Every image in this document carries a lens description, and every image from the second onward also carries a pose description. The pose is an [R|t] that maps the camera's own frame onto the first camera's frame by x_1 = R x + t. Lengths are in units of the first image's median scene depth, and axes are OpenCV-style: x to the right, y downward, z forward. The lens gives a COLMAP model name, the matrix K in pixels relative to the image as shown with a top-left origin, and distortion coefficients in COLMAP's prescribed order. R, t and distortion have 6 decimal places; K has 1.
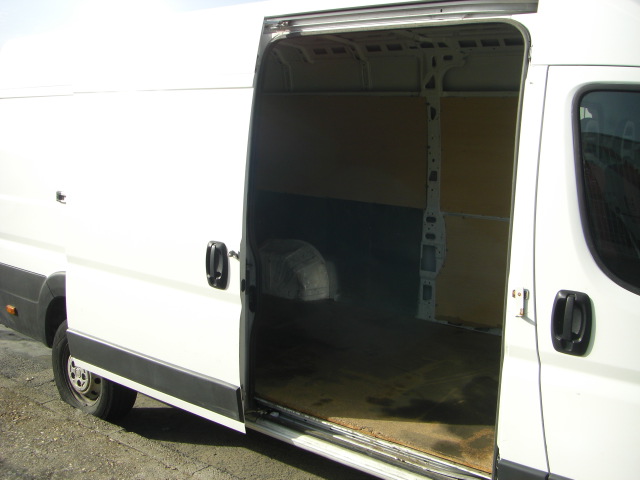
lens RADIAL K [[717.1, 0, 322.1], [0, 717.1, 239.0], [0, 0, 1]] dist [-0.147081, 0.000000]
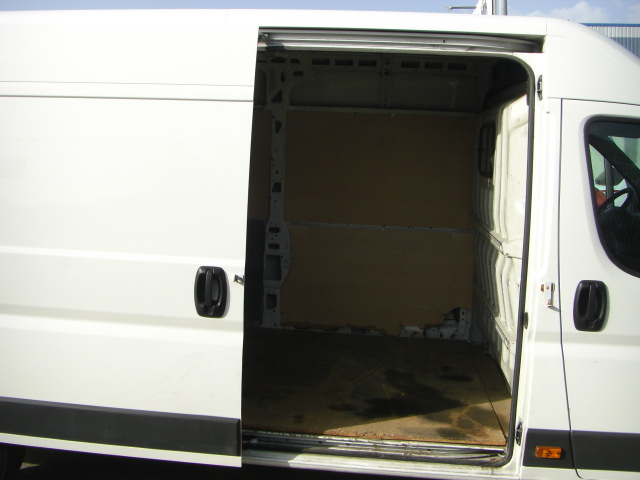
lens RADIAL K [[717.1, 0, 322.5], [0, 717.1, 241.5], [0, 0, 1]] dist [-0.147081, 0.000000]
pose [[0.837132, -0.063705, 0.543278, -0.493215], [0.065334, 0.997730, 0.016322, -0.032260], [-0.543085, 0.021831, 0.839394, 0.141549]]
